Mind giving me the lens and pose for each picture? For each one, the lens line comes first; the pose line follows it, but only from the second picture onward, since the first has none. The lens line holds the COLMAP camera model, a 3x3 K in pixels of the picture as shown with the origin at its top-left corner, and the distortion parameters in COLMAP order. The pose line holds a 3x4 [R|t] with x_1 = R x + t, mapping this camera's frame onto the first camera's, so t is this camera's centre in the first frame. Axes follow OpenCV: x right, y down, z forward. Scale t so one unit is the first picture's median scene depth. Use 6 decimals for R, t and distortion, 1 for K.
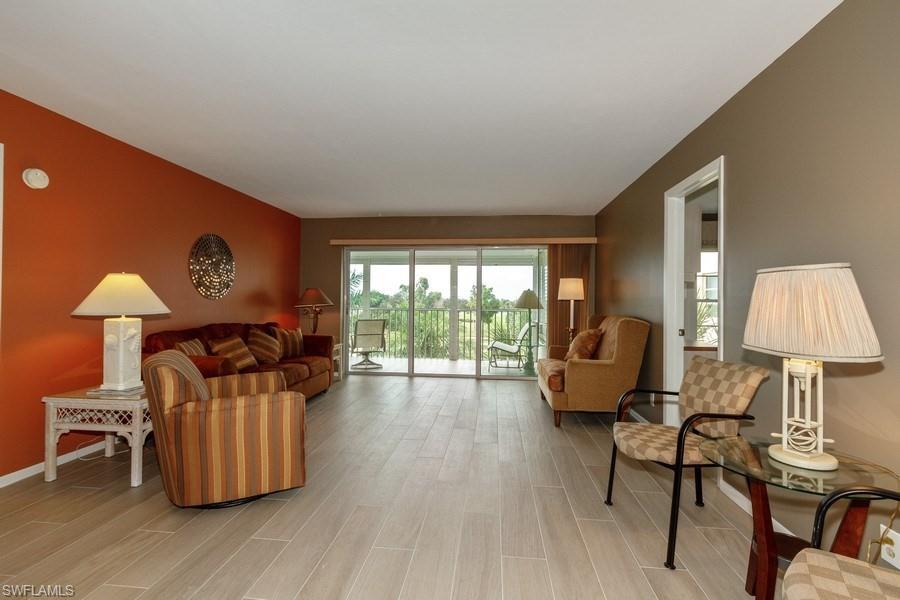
lens RADIAL K [[414.1, 0, 446.8], [0, 414.1, 296.8], [0, 0, 1]] dist [0.000182, 0.000933]
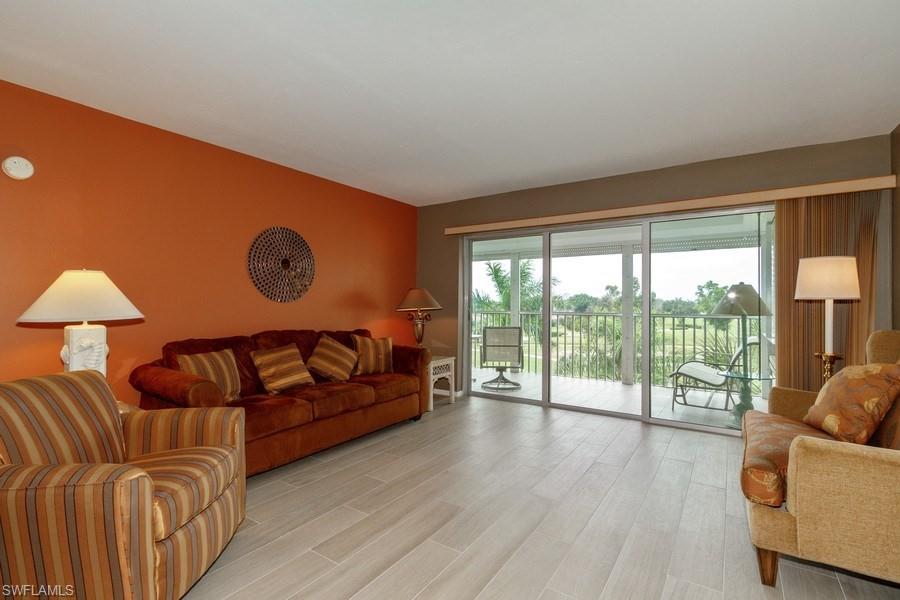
lens RADIAL K [[414.1, 0, 449.2], [0, 414.1, 297.2], [0, 0, 1]] dist [0.000182, 0.000933]
pose [[0.885698, -0.011584, -0.464118, 0.138174], [0.008774, 0.999928, -0.008214, 0.005678], [0.464180, 0.003202, 0.885735, 0.365012]]
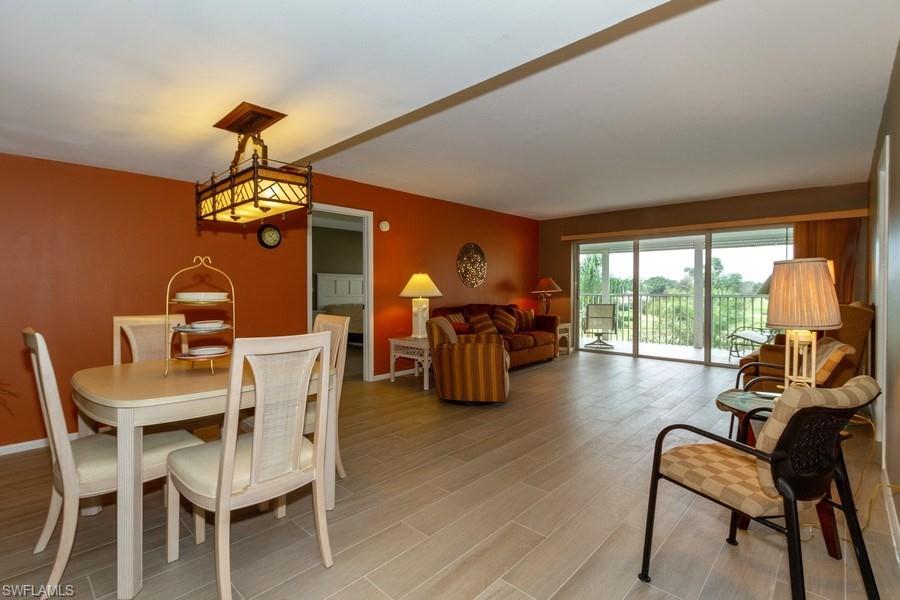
lens RADIAL K [[414.1, 0, 443.1], [0, 414.1, 288.8], [0, 0, 1]] dist [0.000182, 0.000933]
pose [[0.796190, -0.006318, -0.605013, 0.225387], [0.014503, 0.999857, 0.008645, -0.003018], [0.604873, -0.015658, 0.796168, -0.216537]]
